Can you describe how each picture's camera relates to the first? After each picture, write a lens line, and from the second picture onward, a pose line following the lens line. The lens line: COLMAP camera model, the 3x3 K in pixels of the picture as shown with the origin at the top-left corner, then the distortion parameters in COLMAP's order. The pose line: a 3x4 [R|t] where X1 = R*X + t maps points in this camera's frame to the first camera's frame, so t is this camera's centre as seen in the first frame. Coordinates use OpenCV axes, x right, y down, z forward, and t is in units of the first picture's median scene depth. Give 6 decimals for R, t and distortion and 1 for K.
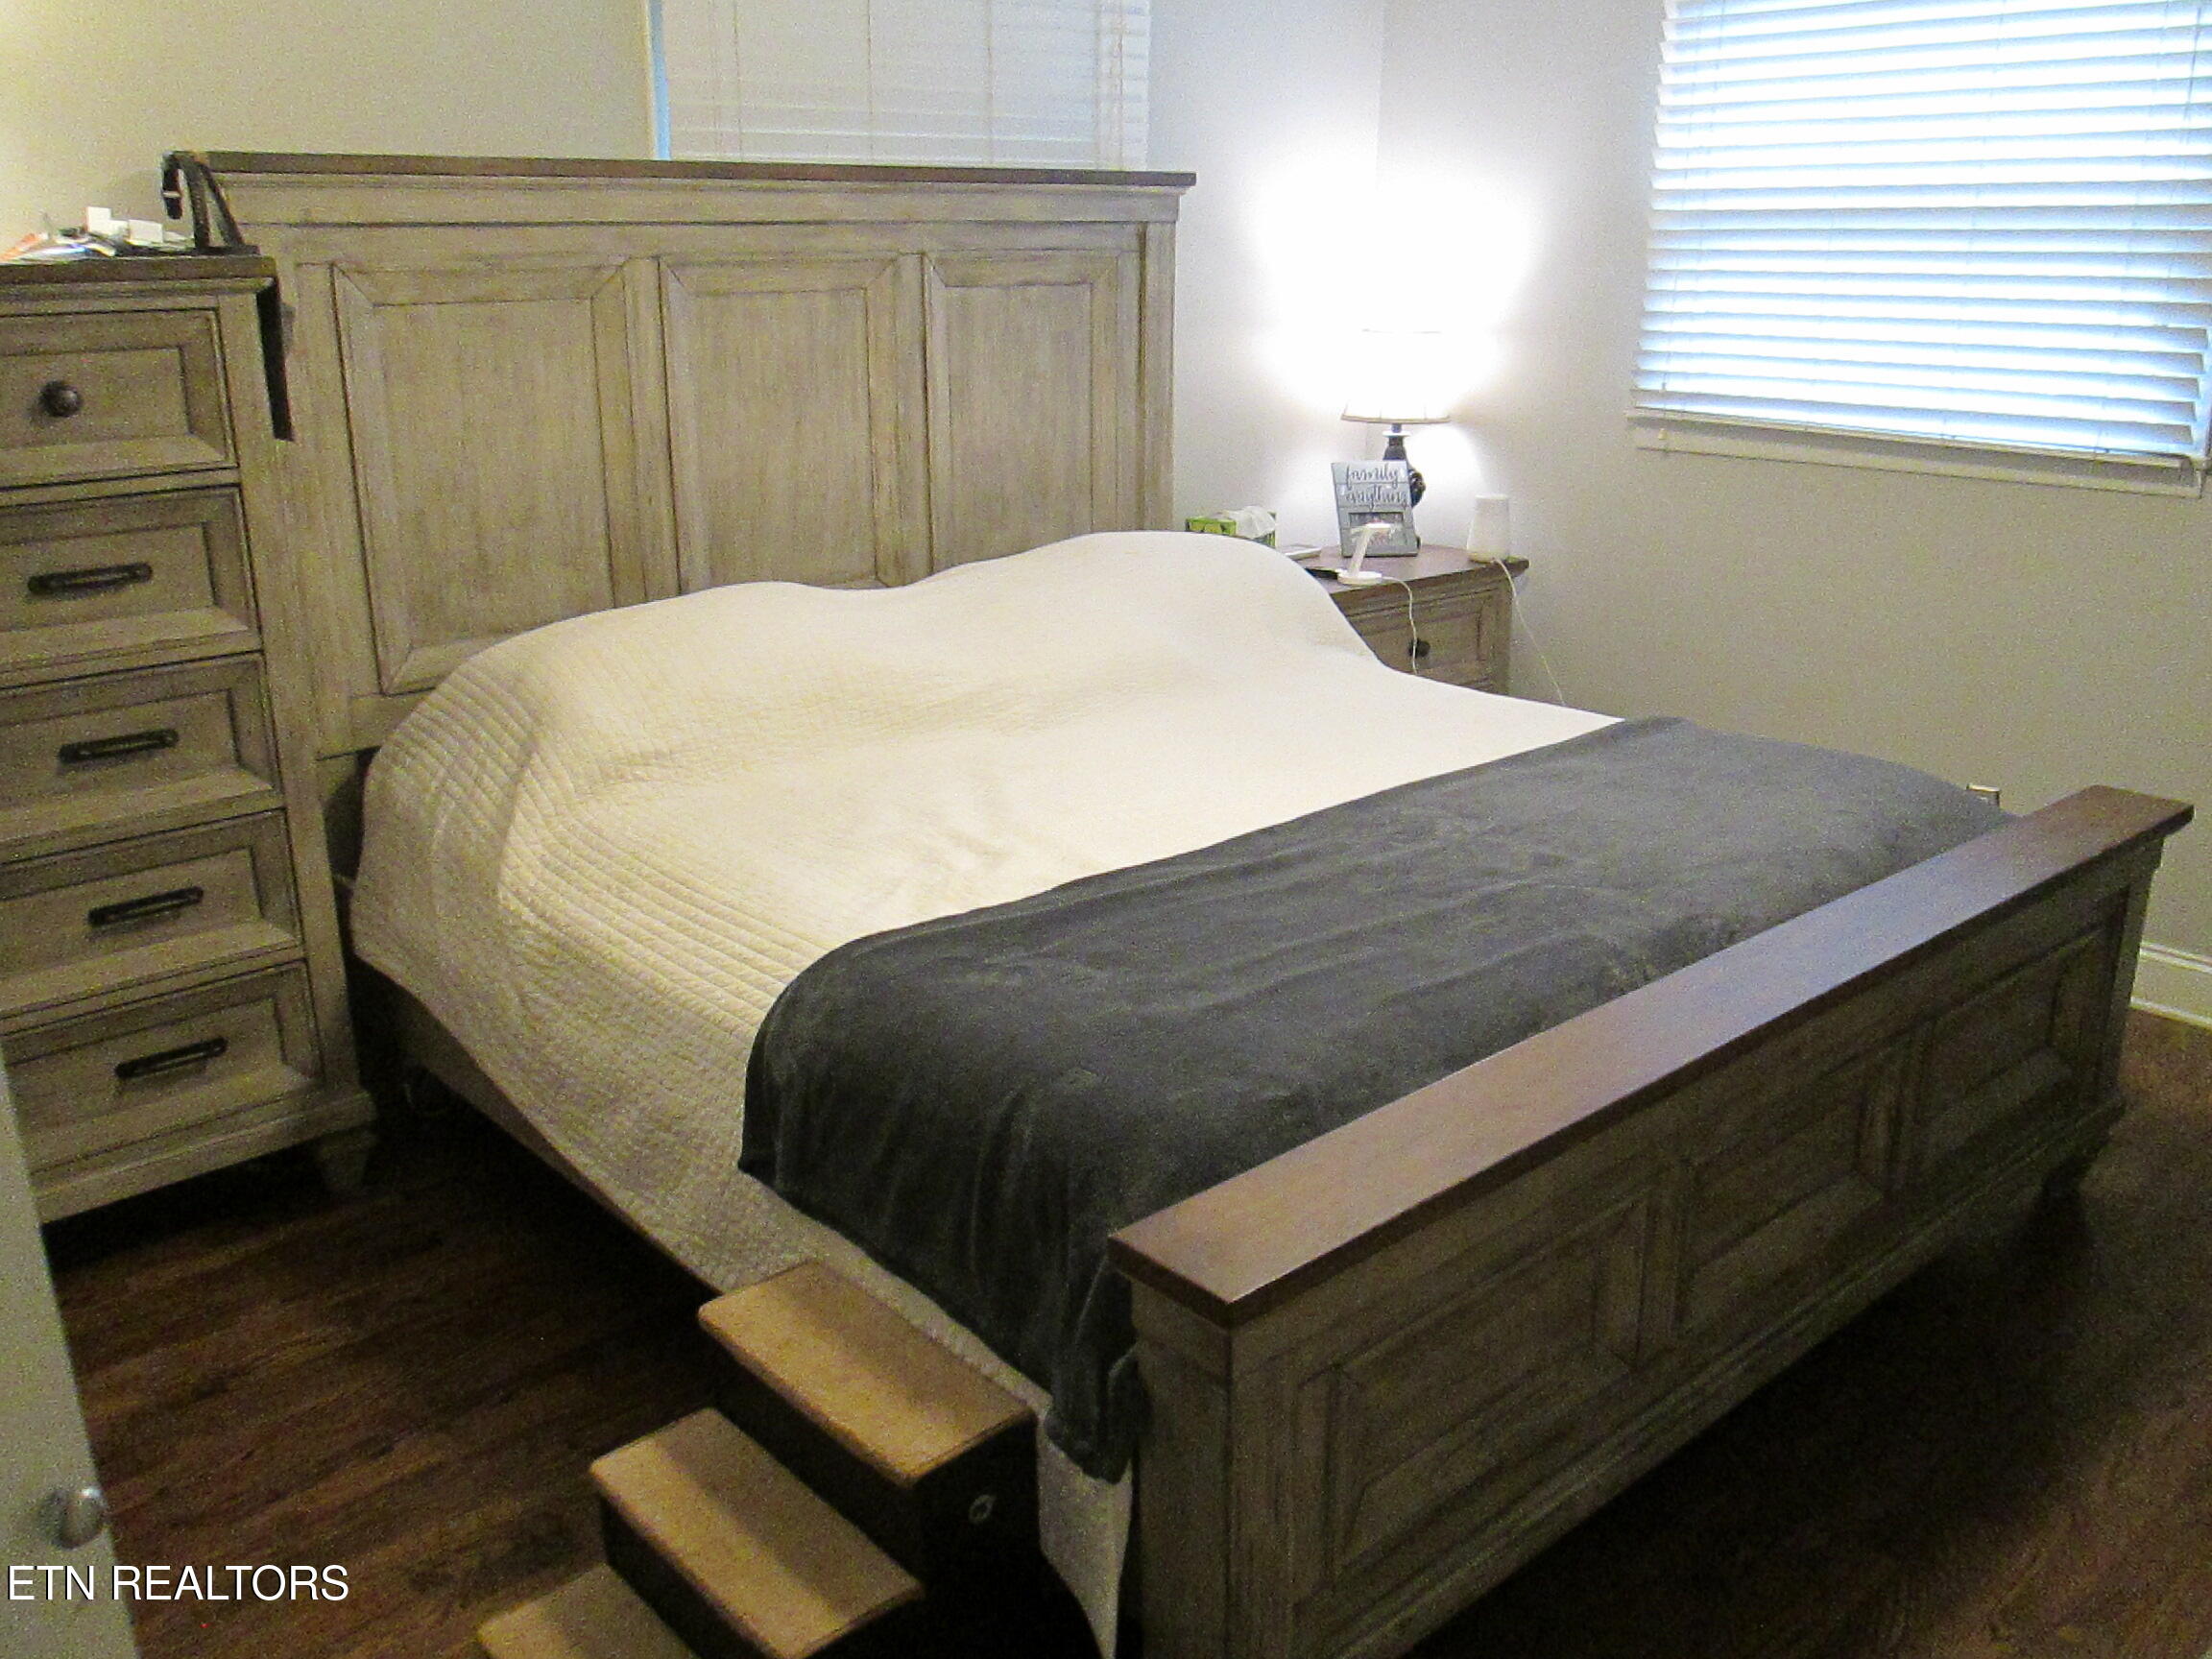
lens RADIAL K [[1859.2, 0, 1107.7], [0, 1859.2, 833.4], [0, 0, 1]] dist [-0.026415, 0.004484]
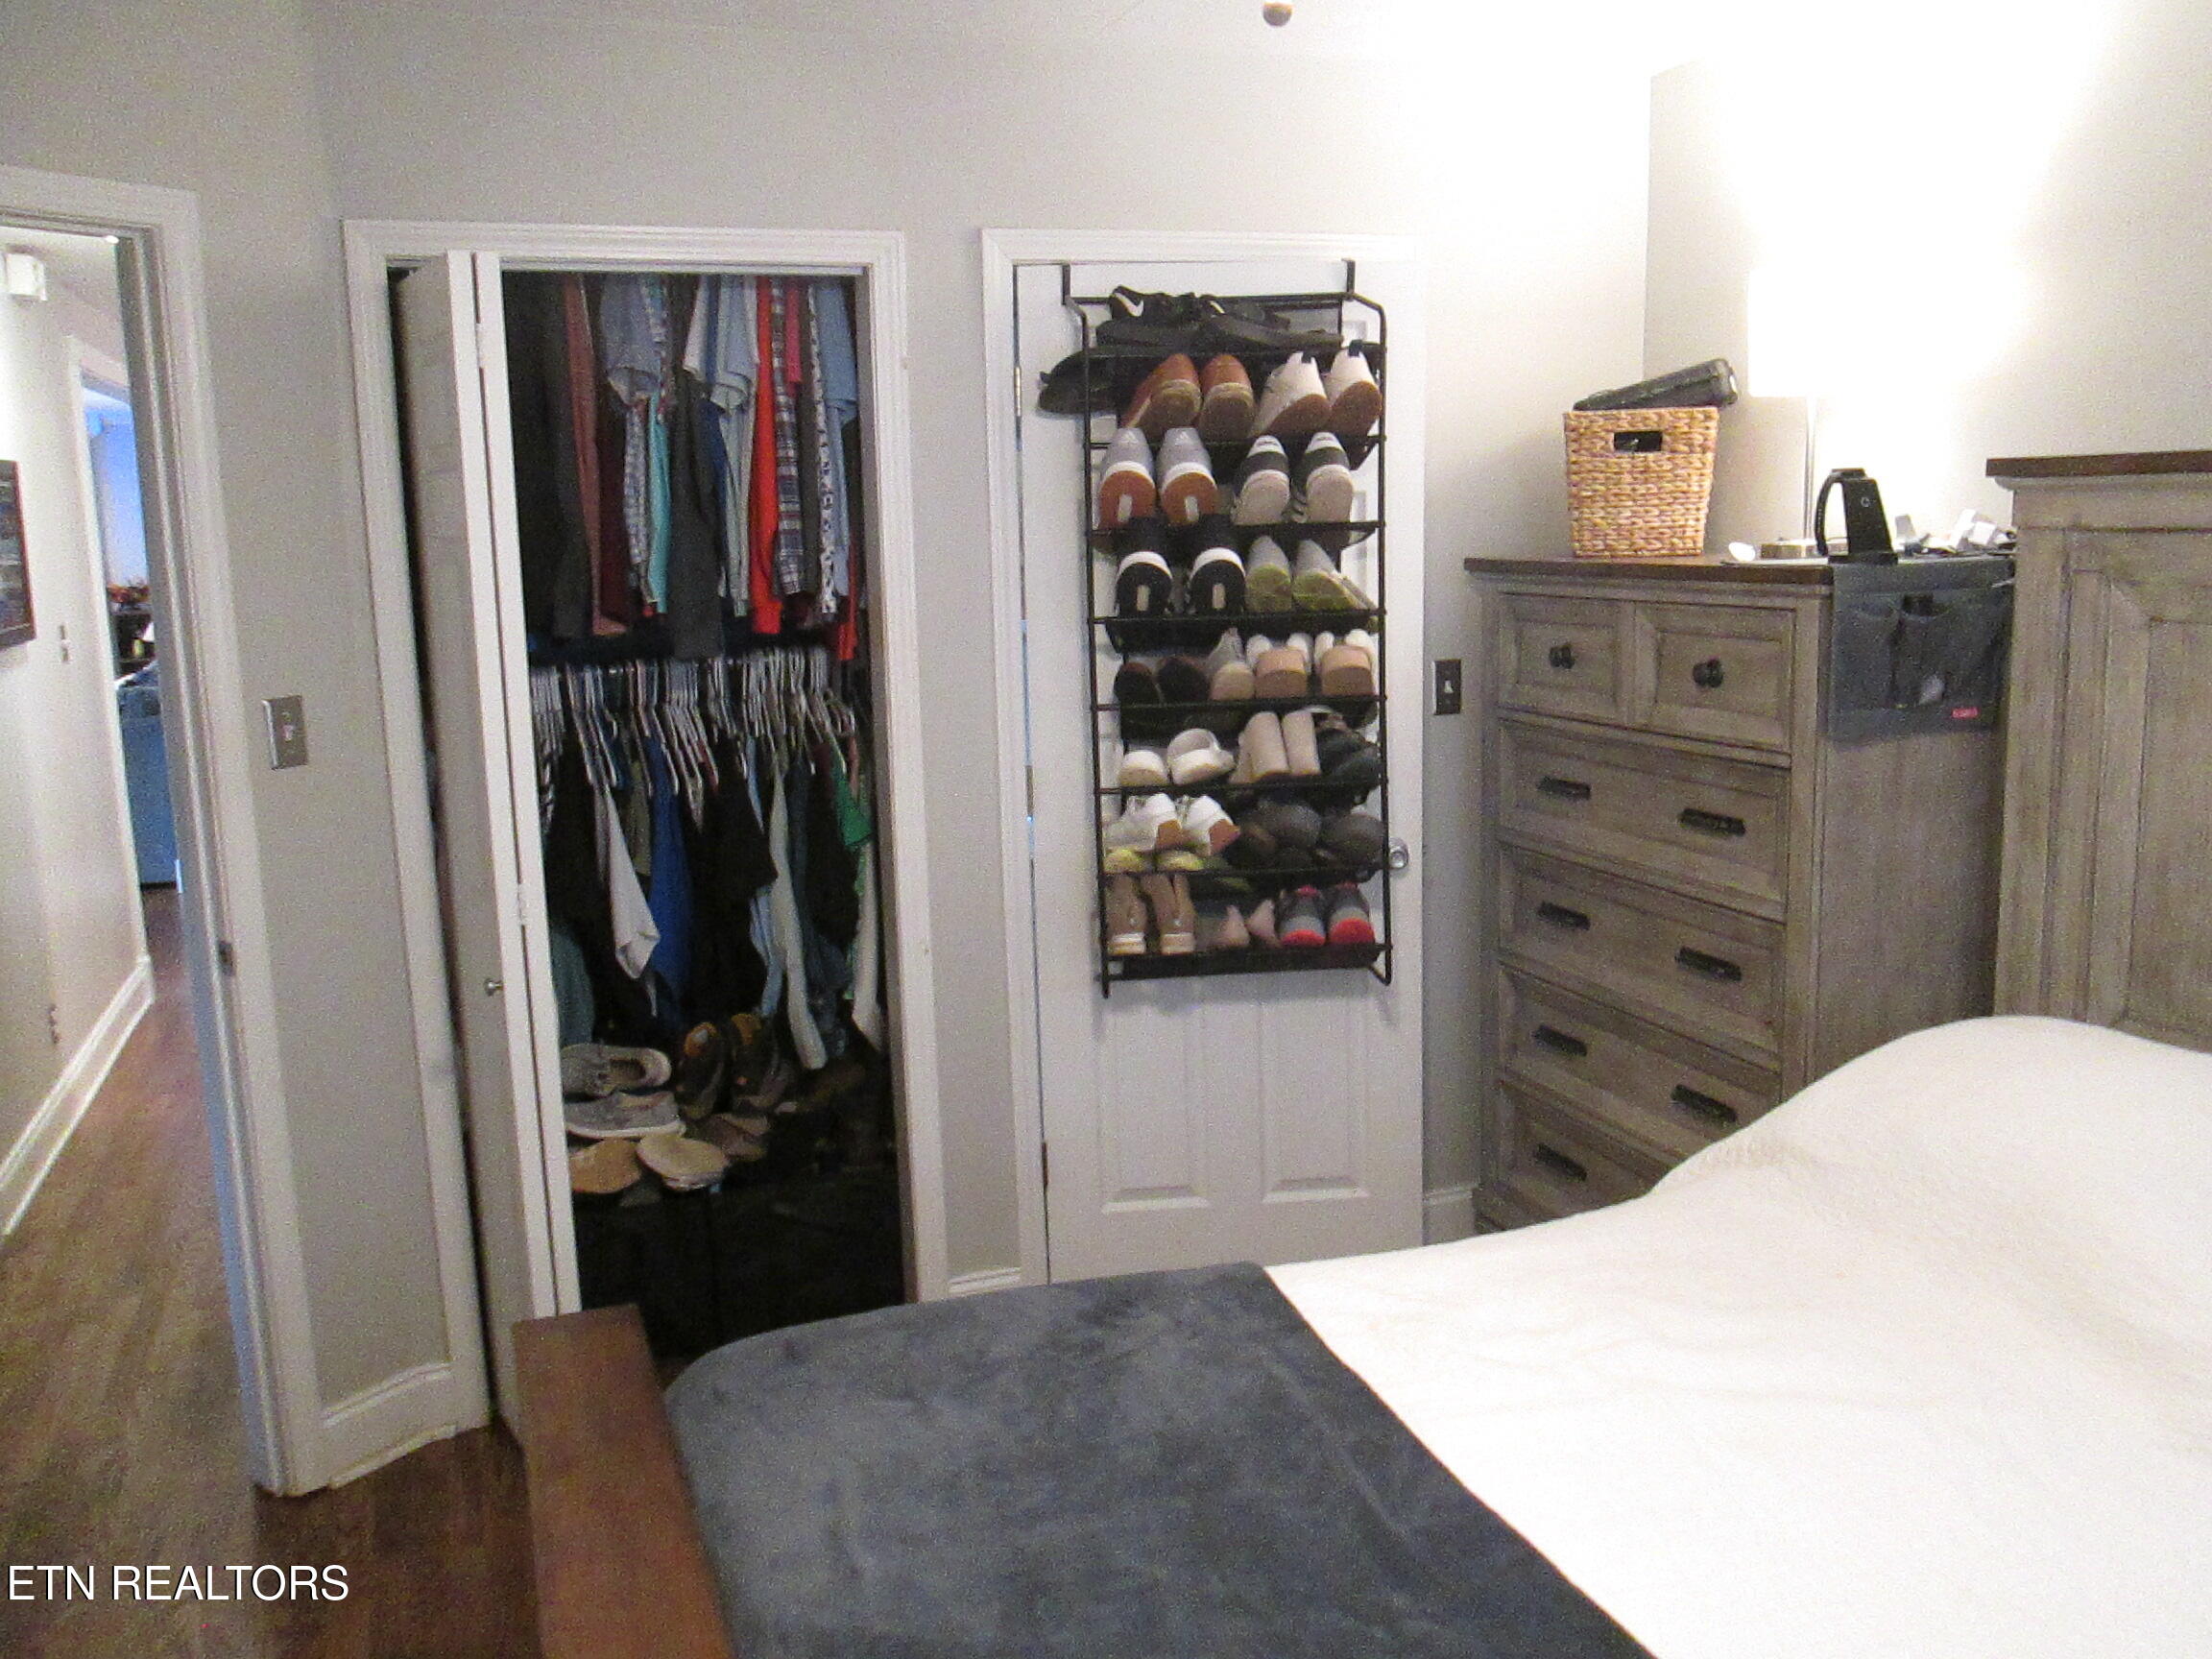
lens RADIAL K [[1859.2, 0, 1109.6], [0, 1859.2, 827.3], [0, 0, 1]] dist [-0.026415, 0.004484]
pose [[-0.371197, 0.160099, -0.914648, 0.674464], [-0.264271, 0.926073, 0.269350, -0.348106], [0.890154, 0.341697, -0.301446, 0.999761]]
